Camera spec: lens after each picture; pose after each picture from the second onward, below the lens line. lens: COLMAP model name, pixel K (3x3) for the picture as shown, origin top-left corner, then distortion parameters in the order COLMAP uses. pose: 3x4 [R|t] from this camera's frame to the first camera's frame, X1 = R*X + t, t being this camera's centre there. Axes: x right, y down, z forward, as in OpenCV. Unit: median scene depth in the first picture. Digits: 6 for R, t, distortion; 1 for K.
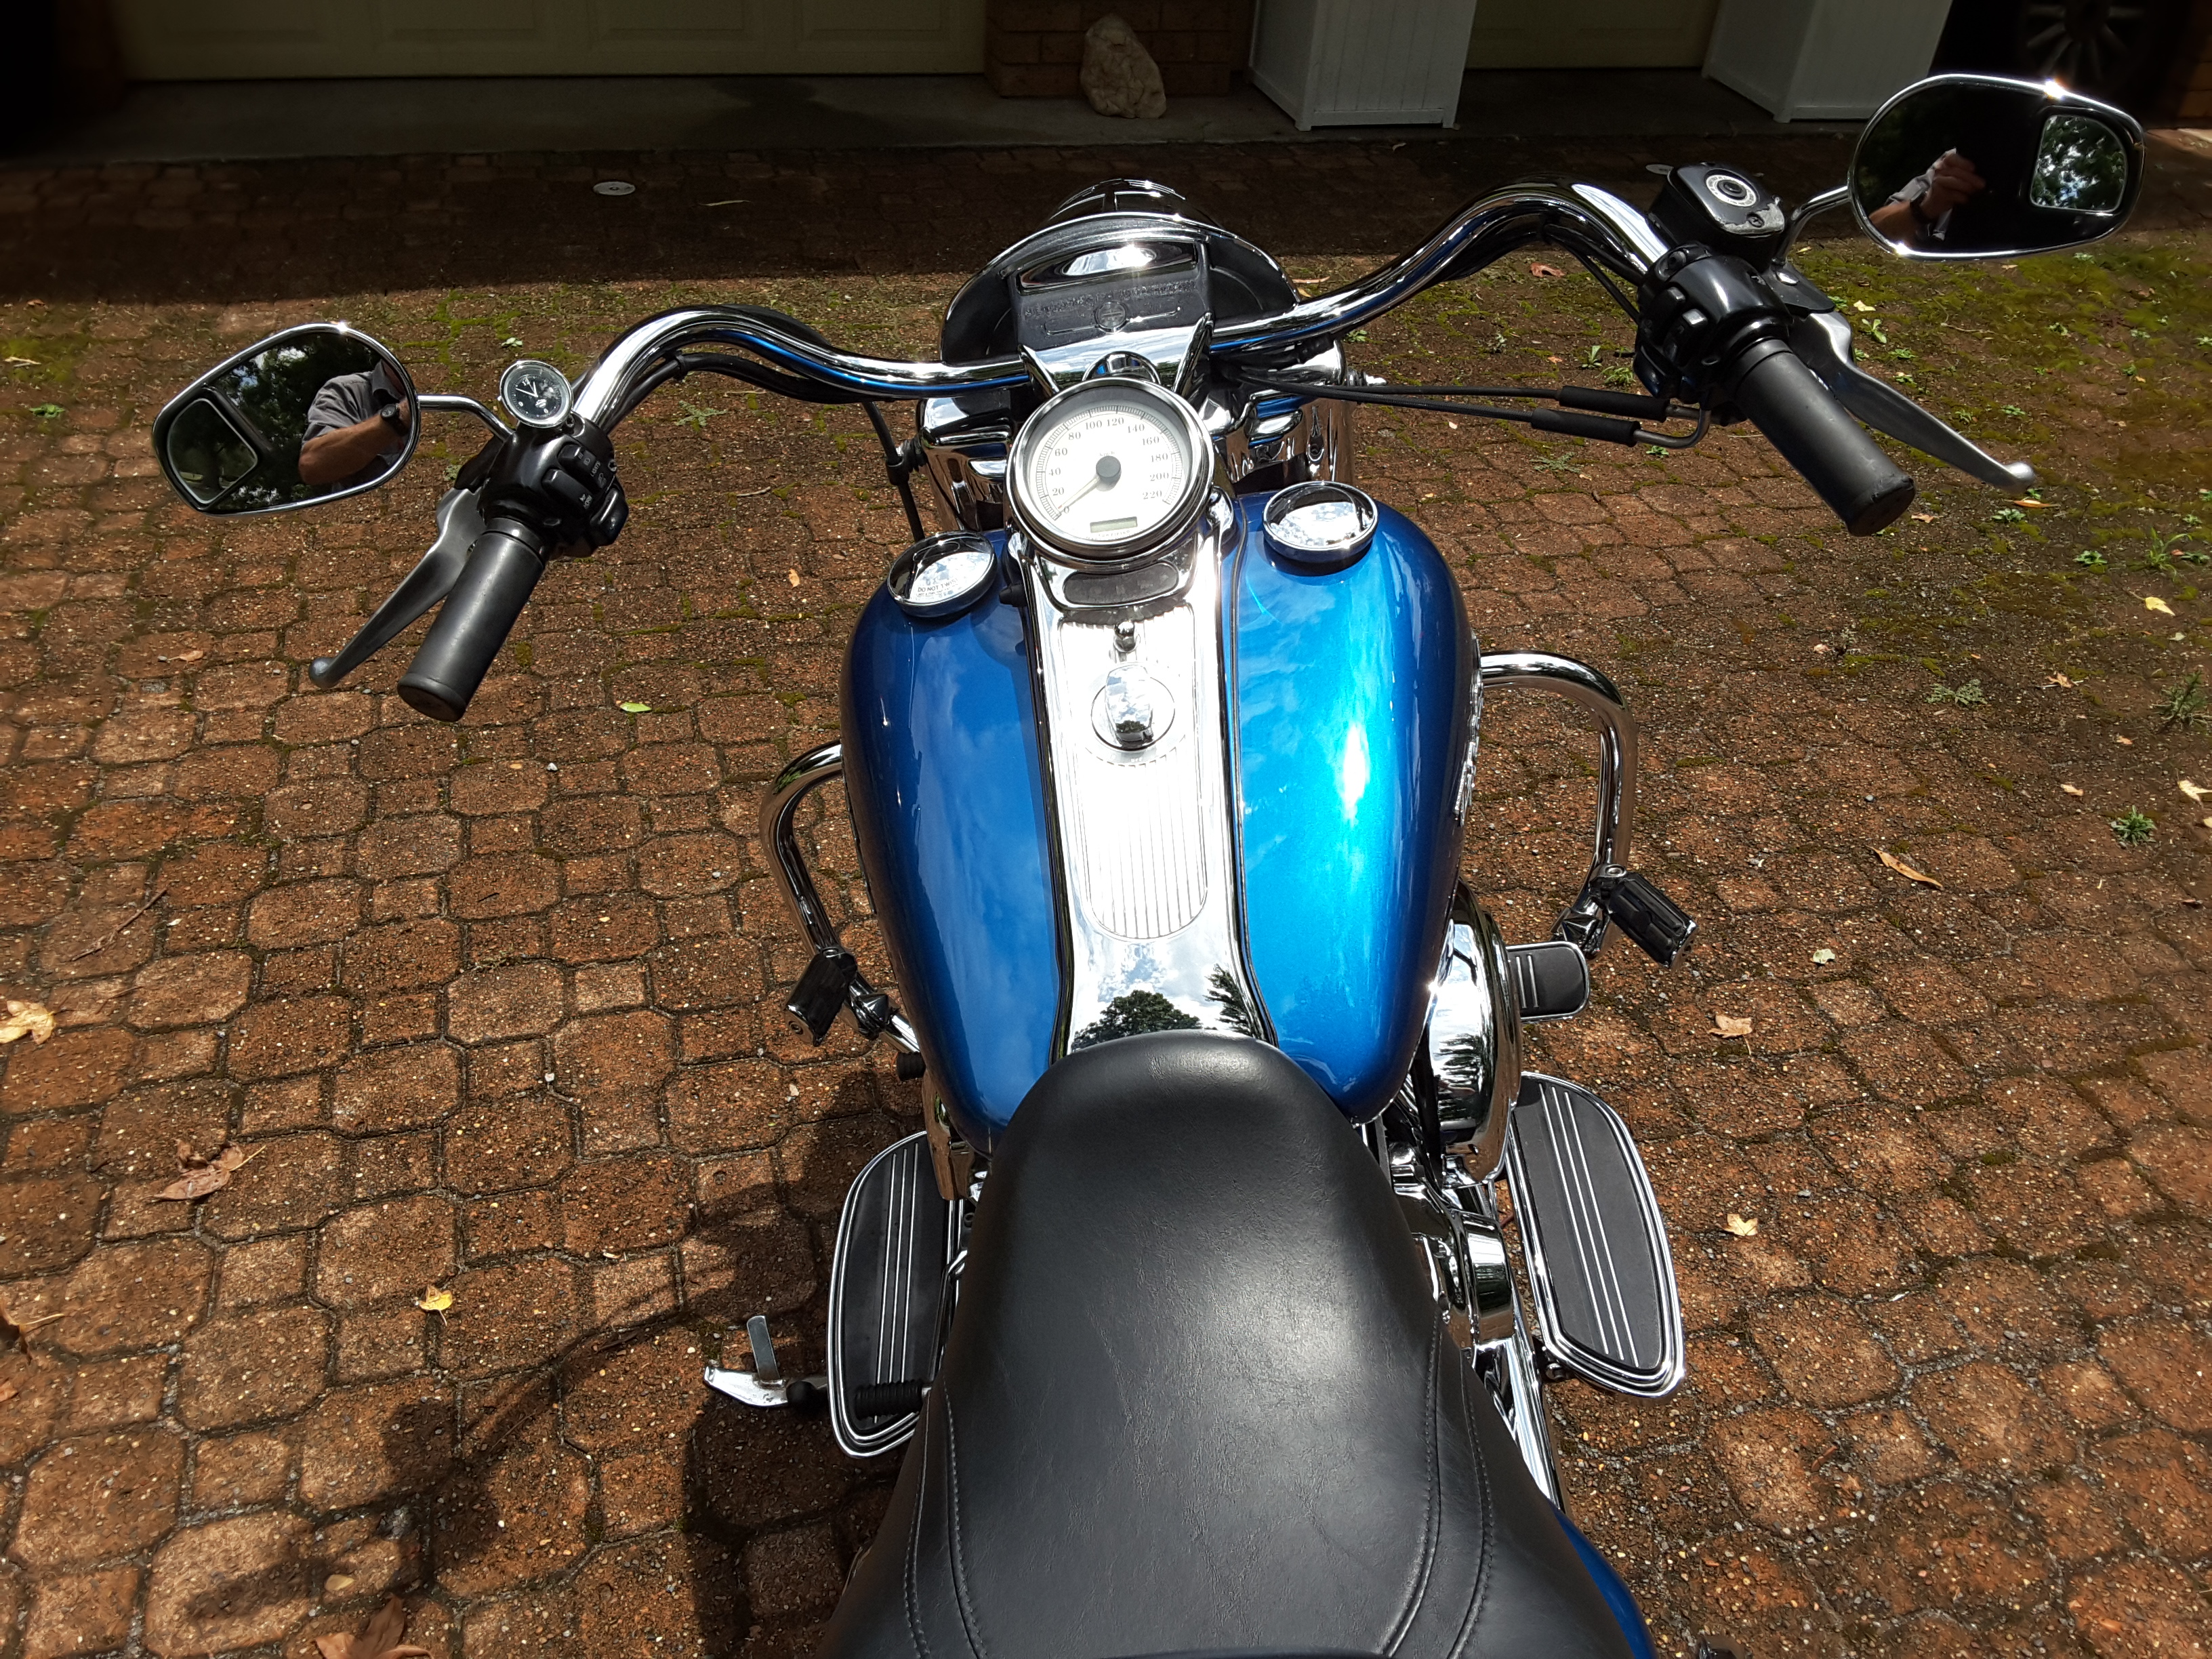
lens RADIAL K [[1914.6, 0, 1103.7], [0, 1914.6, 834.6], [0, 0, 1]] dist [0.016623, -0.051957]
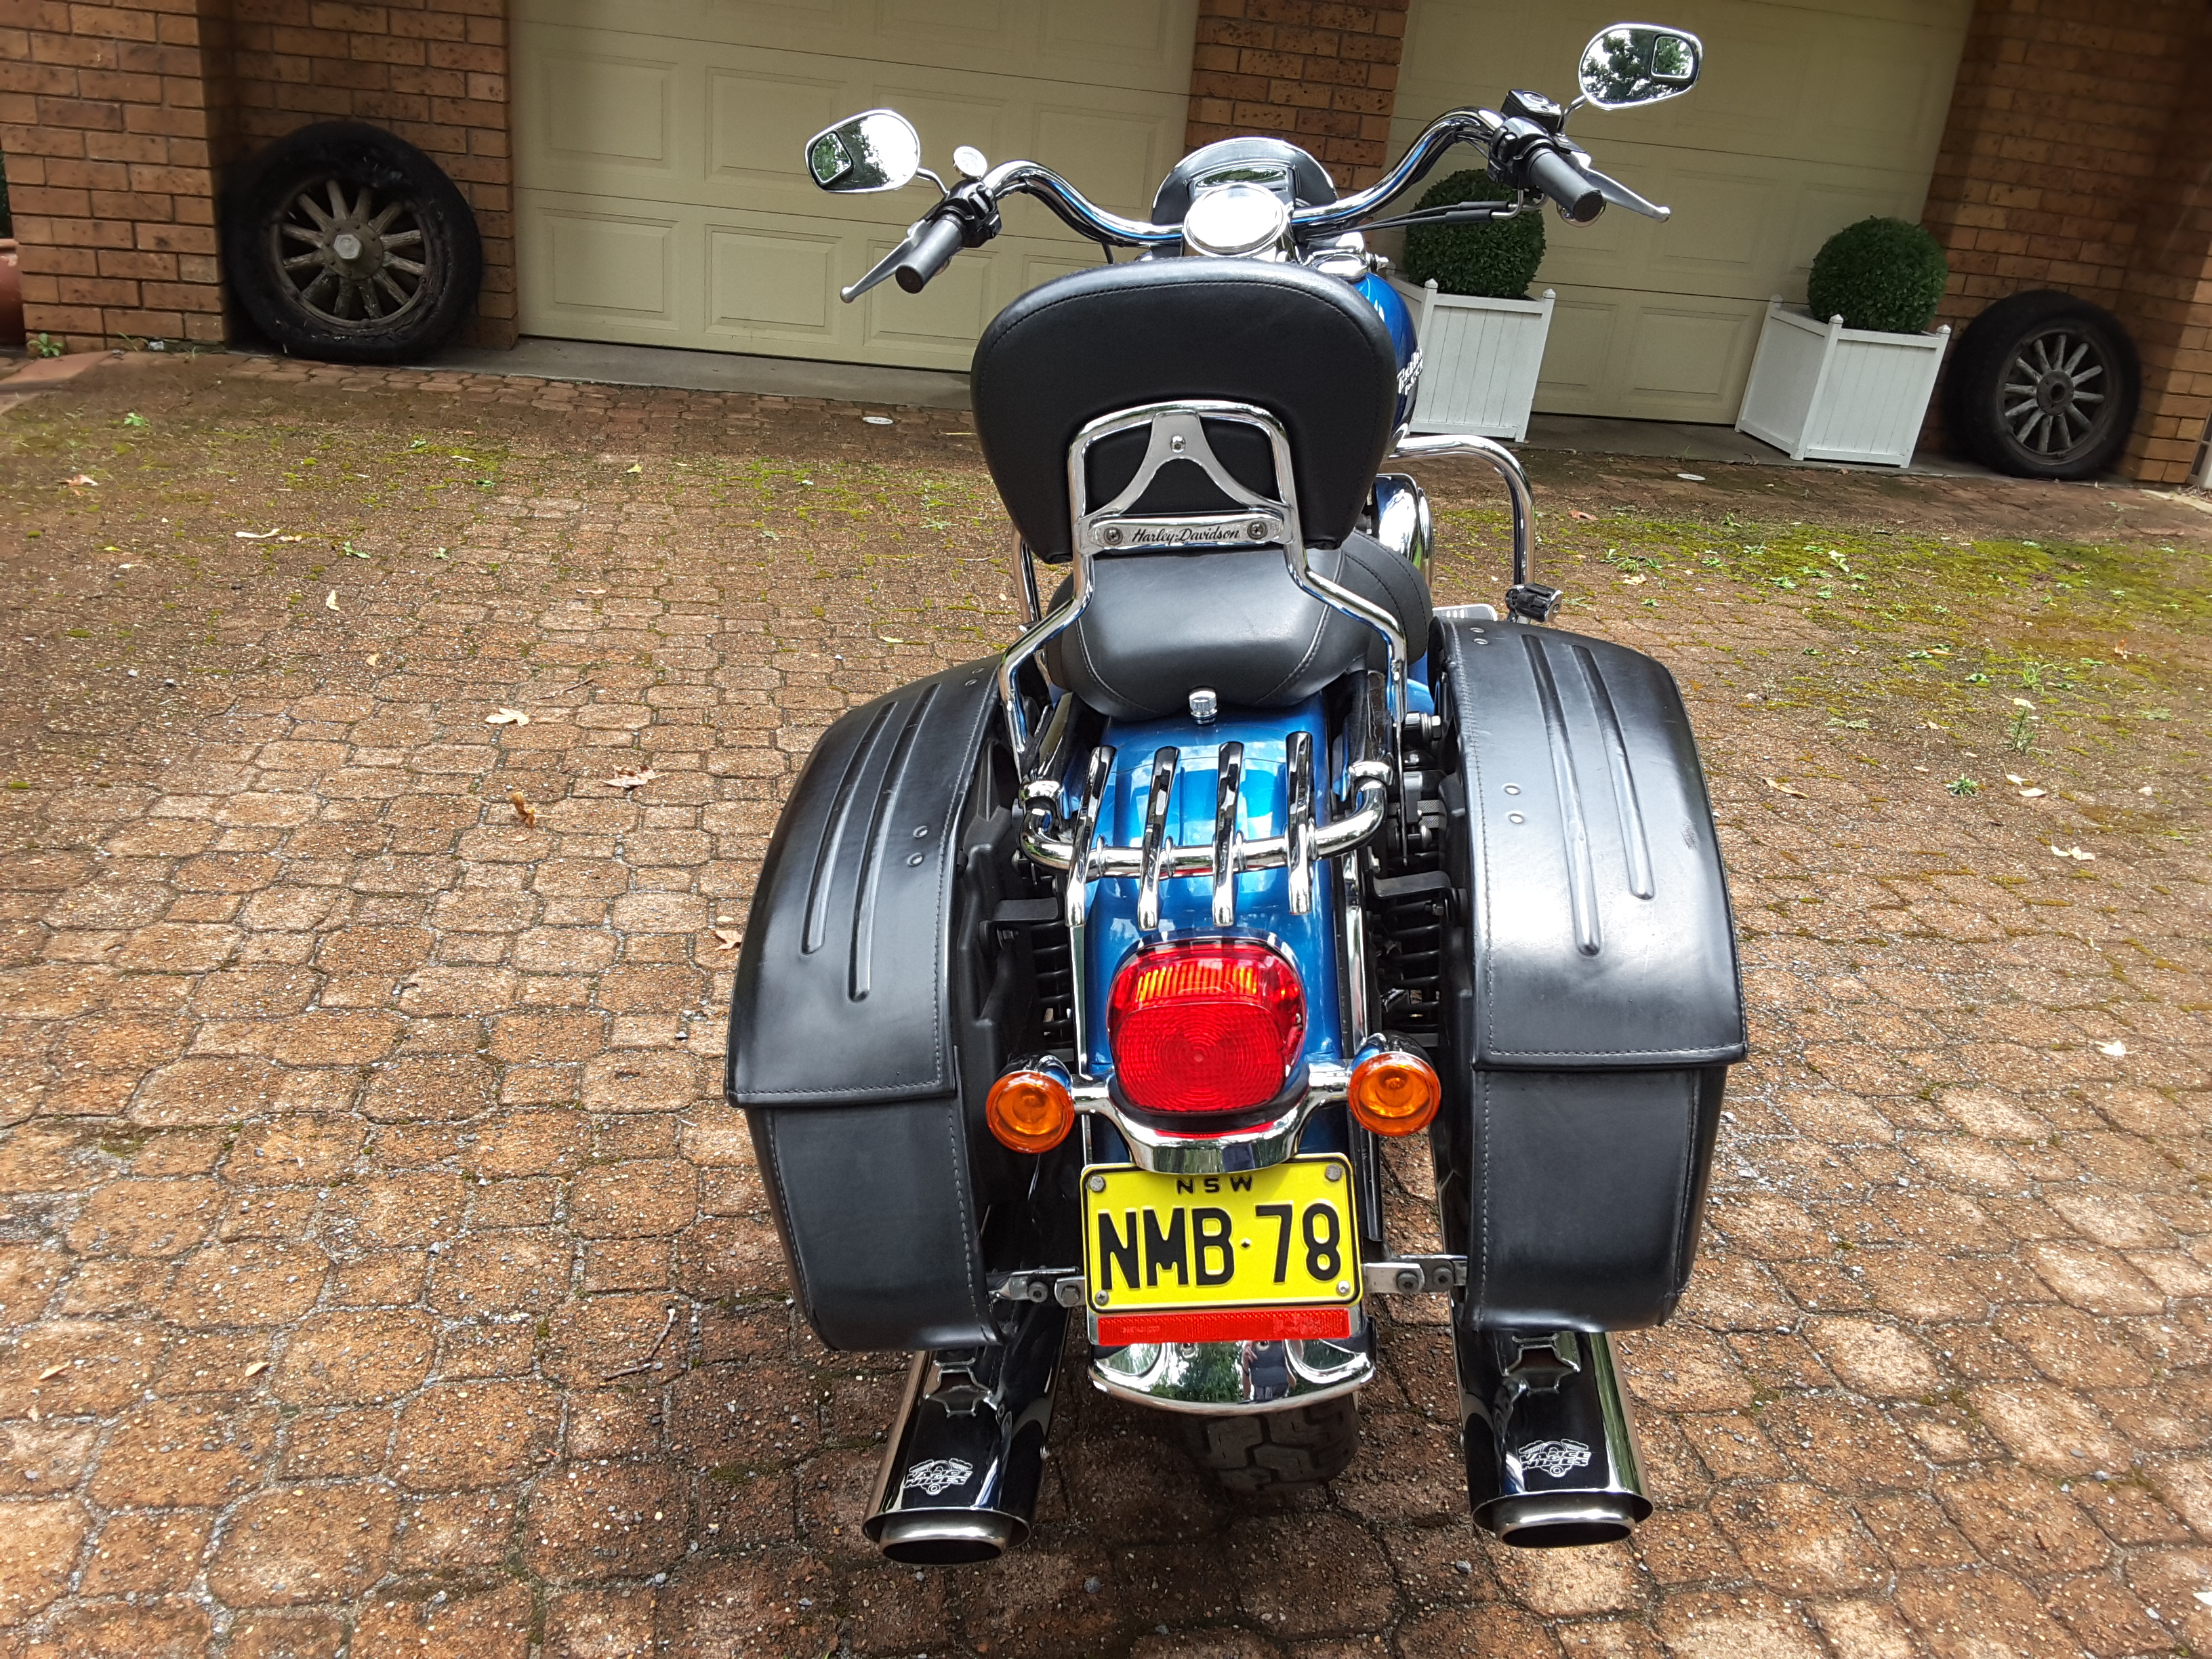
lens RADIAL K [[1914.6, 0, 1111.9], [0, 1914.6, 827.1], [0, 0, 1]] dist [0.016623, -0.051957]
pose [[0.995330, 0.069485, -0.067005, 0.026540], [-0.083268, 0.969177, -0.231866, 0.445507], [0.048829, 0.236362, 0.970437, -0.407301]]
